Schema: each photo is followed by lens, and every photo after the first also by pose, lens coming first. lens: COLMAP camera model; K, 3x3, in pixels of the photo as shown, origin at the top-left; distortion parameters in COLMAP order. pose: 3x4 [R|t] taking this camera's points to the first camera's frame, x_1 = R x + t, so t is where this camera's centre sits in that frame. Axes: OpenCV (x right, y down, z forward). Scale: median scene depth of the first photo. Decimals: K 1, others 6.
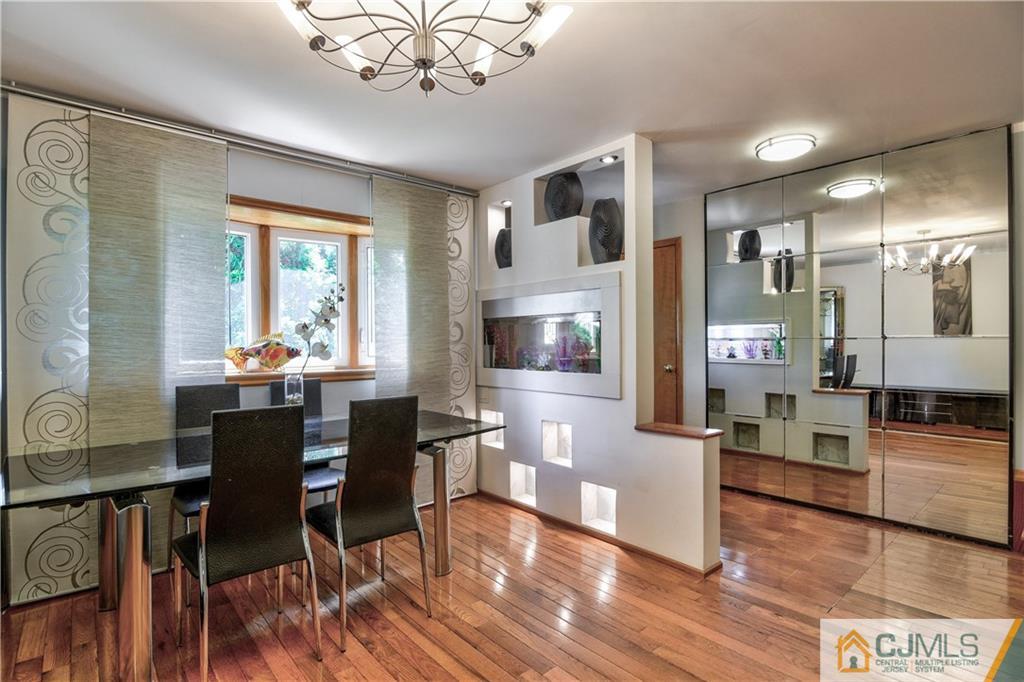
lens RADIAL K [[504.1, 0, 512.0], [0, 504.1, 341.0], [0, 0, 1]] dist [-0.021037, -0.000272]
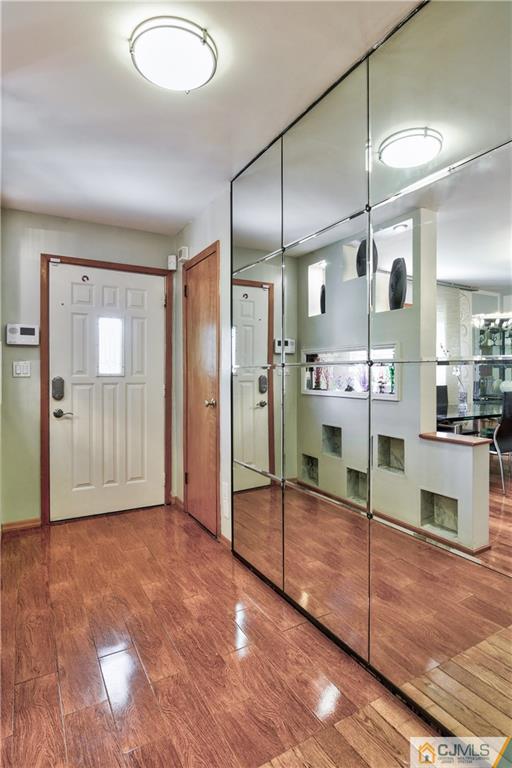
lens RADIAL K [[404.3, 0, 257.2], [0, 404.3, 371.1], [0, 0, 1]] dist [-0.004076, -0.000366]
pose [[0.979491, 0.005035, -0.201425, 0.685367], [-0.006296, 0.999964, -0.005620, 0.007210], [0.201389, 0.006772, 0.979488, 0.479955]]
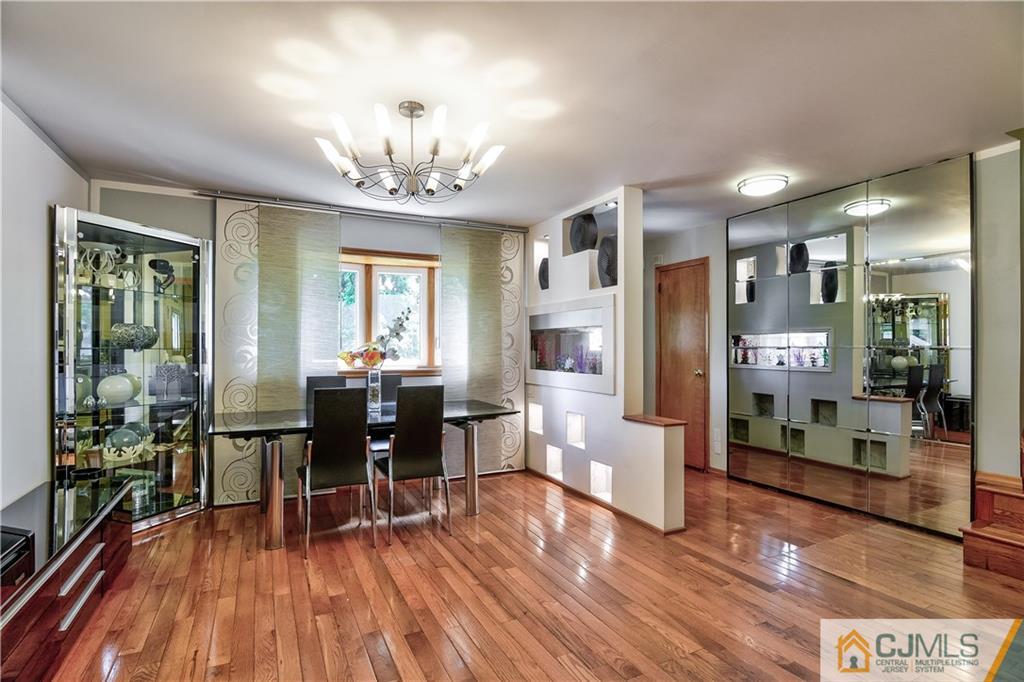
lens RADIAL K [[504.1, 0, 512.0], [0, 504.1, 341.0], [0, 0, 1]] dist [-0.021037, -0.000272]
pose [[0.967369, 0.004008, -0.253342, 0.256014], [-0.006508, 0.999938, -0.009031, -0.006458], [0.253290, 0.010385, 0.967335, -0.260695]]
